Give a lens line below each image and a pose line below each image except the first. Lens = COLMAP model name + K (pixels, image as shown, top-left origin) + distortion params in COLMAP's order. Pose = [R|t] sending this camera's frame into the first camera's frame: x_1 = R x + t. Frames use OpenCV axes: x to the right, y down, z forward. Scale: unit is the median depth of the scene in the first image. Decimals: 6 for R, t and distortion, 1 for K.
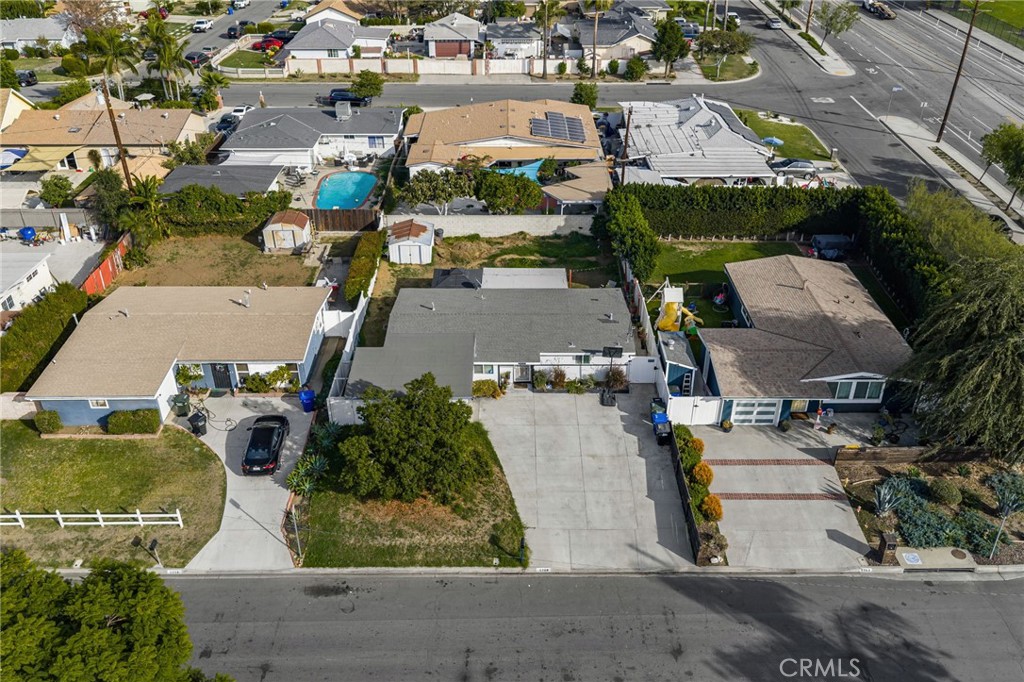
lens RADIAL K [[843.6, 0, 512.0], [0, 843.6, 341.0], [0, 0, 1]] dist [0.016384, -0.007882]
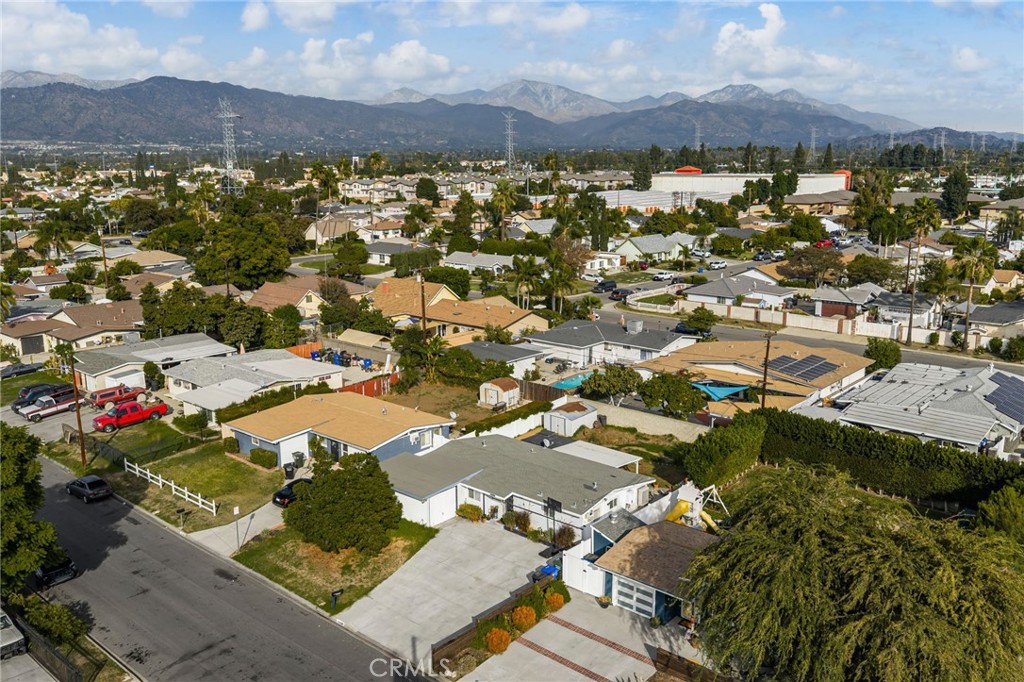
lens RADIAL K [[843.6, 0, 512.0], [0, 843.6, 341.0], [0, 0, 1]] dist [0.016384, -0.007882]
pose [[0.749363, 0.136789, -0.647877, 0.534968], [-0.338018, 0.920366, -0.196646, 0.036434], [0.569385, 0.366353, 0.735925, 0.076824]]
